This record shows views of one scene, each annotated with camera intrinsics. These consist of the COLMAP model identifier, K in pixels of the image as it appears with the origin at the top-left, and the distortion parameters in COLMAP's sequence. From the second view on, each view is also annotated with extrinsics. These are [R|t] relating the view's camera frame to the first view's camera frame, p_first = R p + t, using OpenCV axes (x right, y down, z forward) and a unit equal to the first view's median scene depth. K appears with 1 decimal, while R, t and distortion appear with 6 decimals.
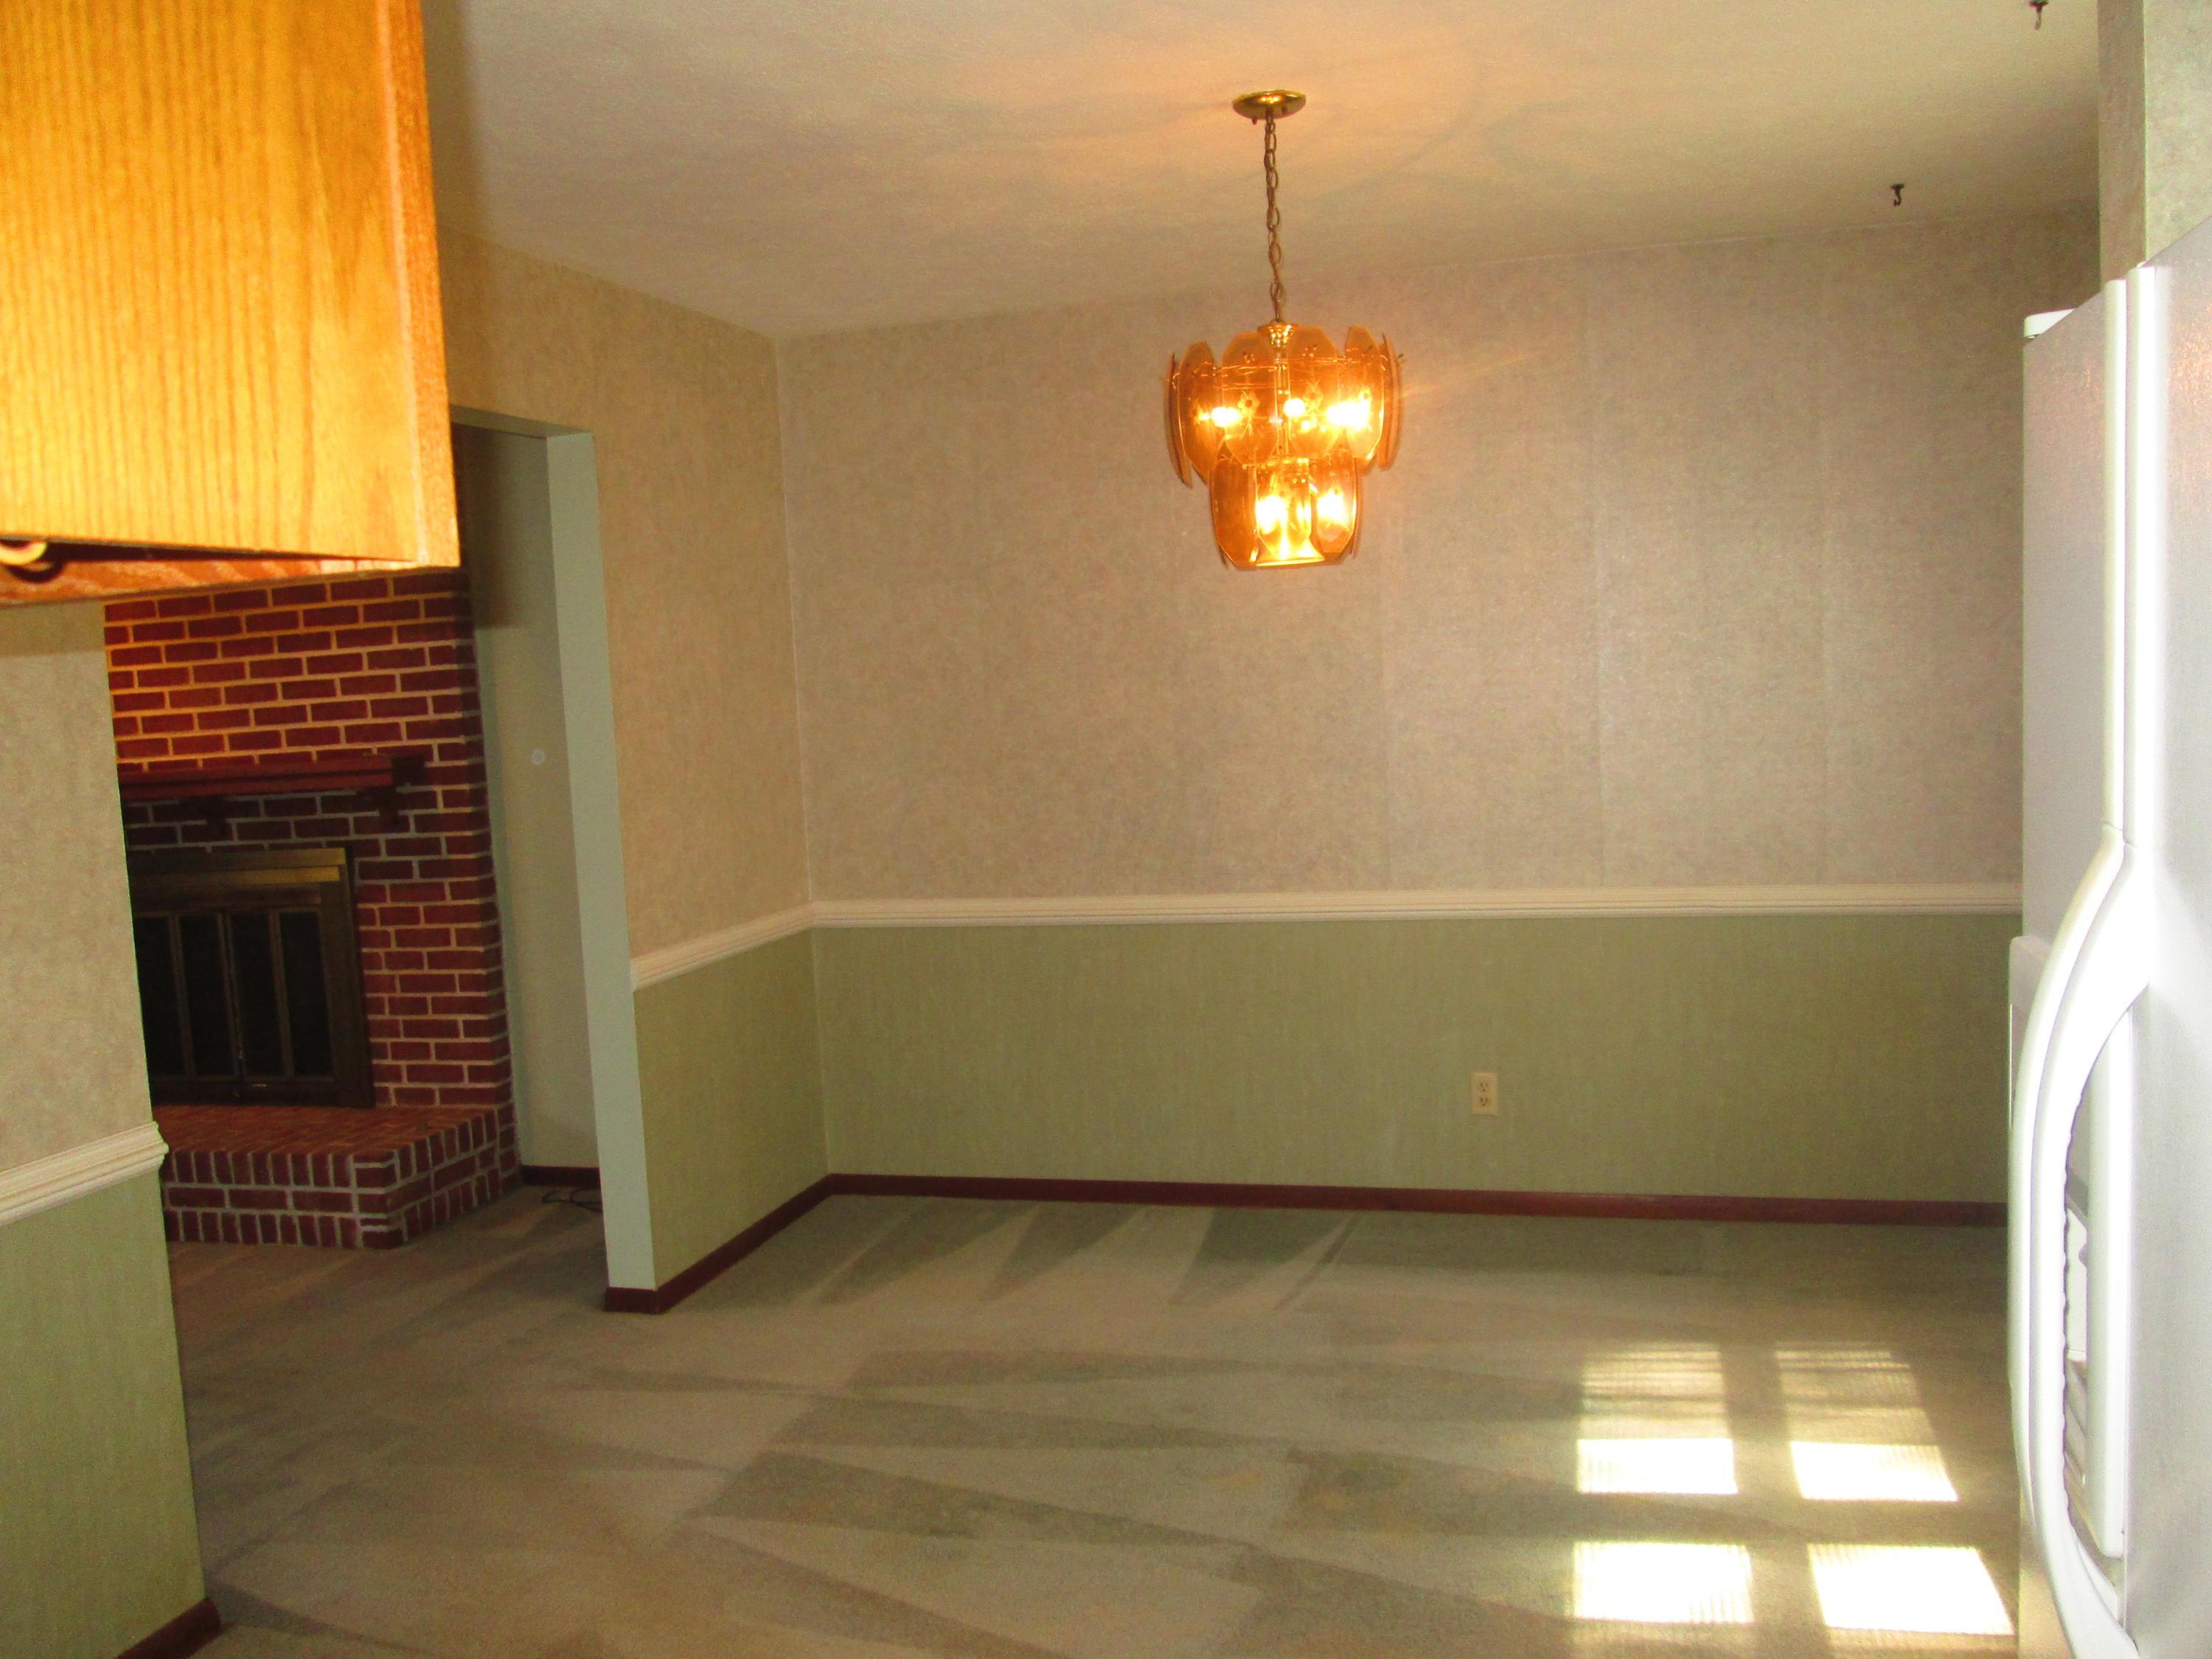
lens RADIAL K [[1814.9, 0, 1063.4], [0, 1814.9, 796.6], [0, 0, 1]] dist [-0.035796, 0.002646]
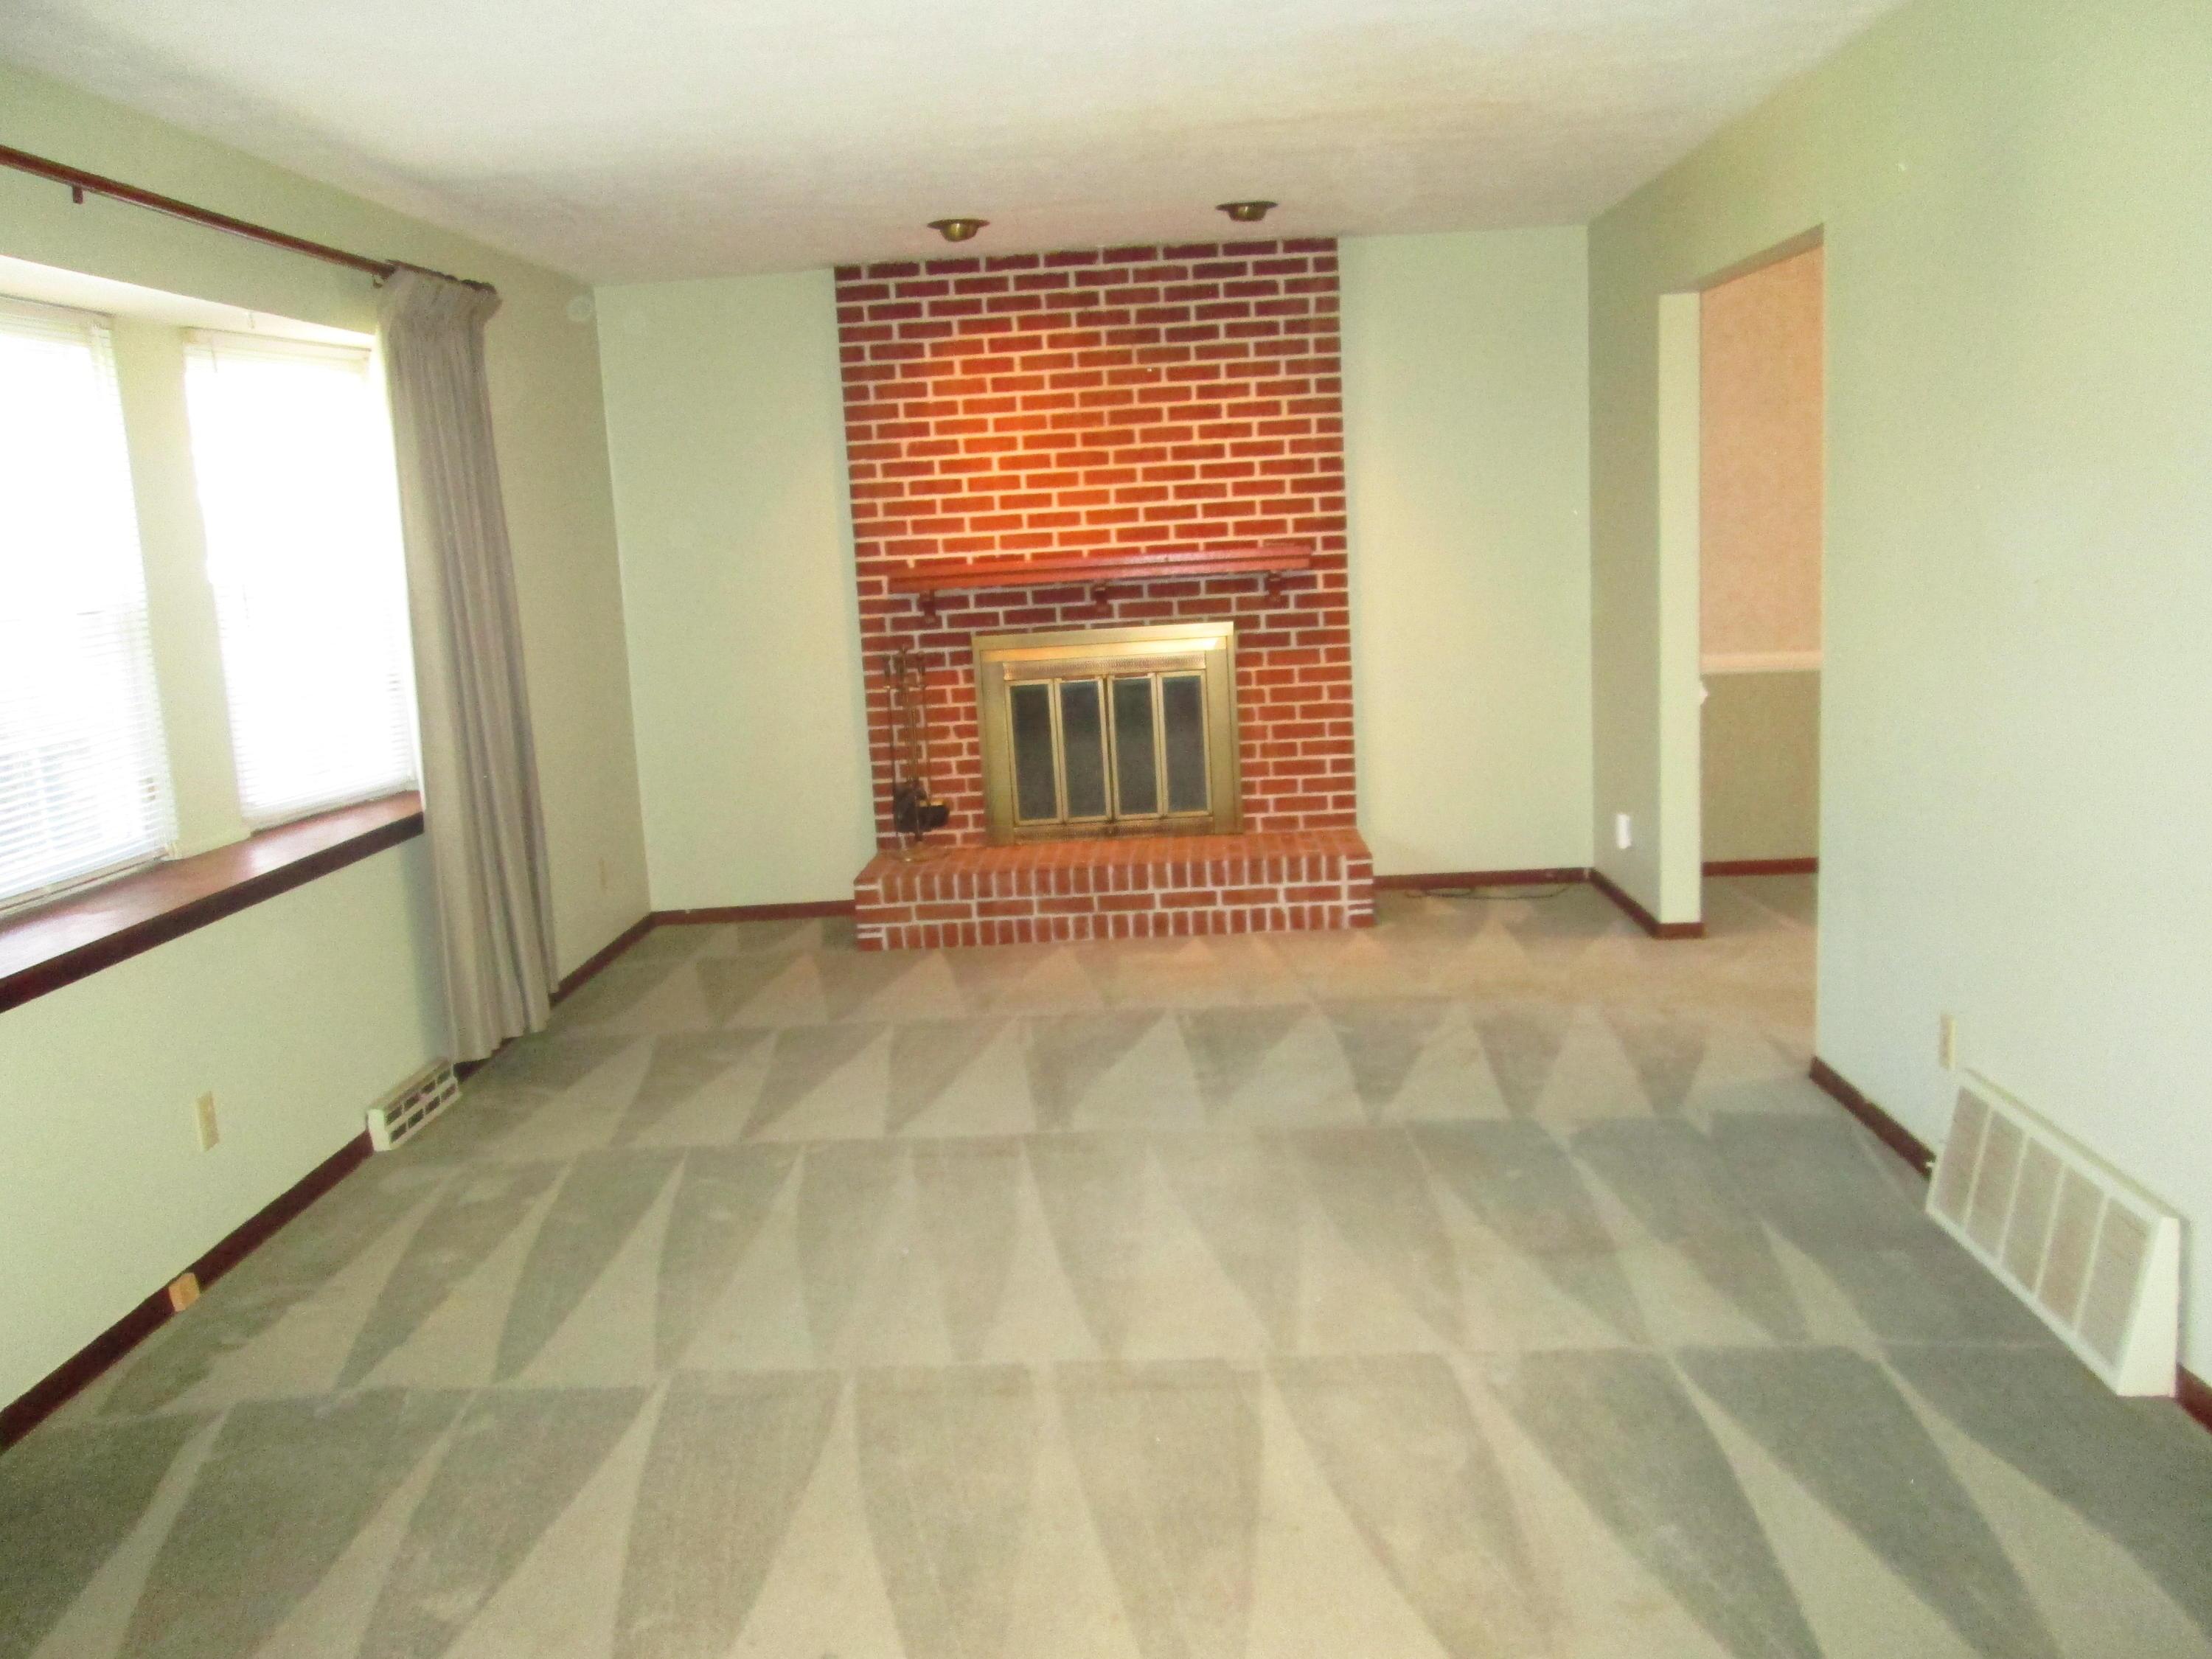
lens RADIAL K [[1814.9, 0, 1052.6], [0, 1814.9, 802.2], [0, 0, 1]] dist [-0.035796, 0.002646]
pose [[0.976961, -0.024192, 0.212042, -0.812611], [0.007730, 0.996914, 0.078124, 0.055541], [-0.213277, -0.074685, 0.974133, -0.191563]]
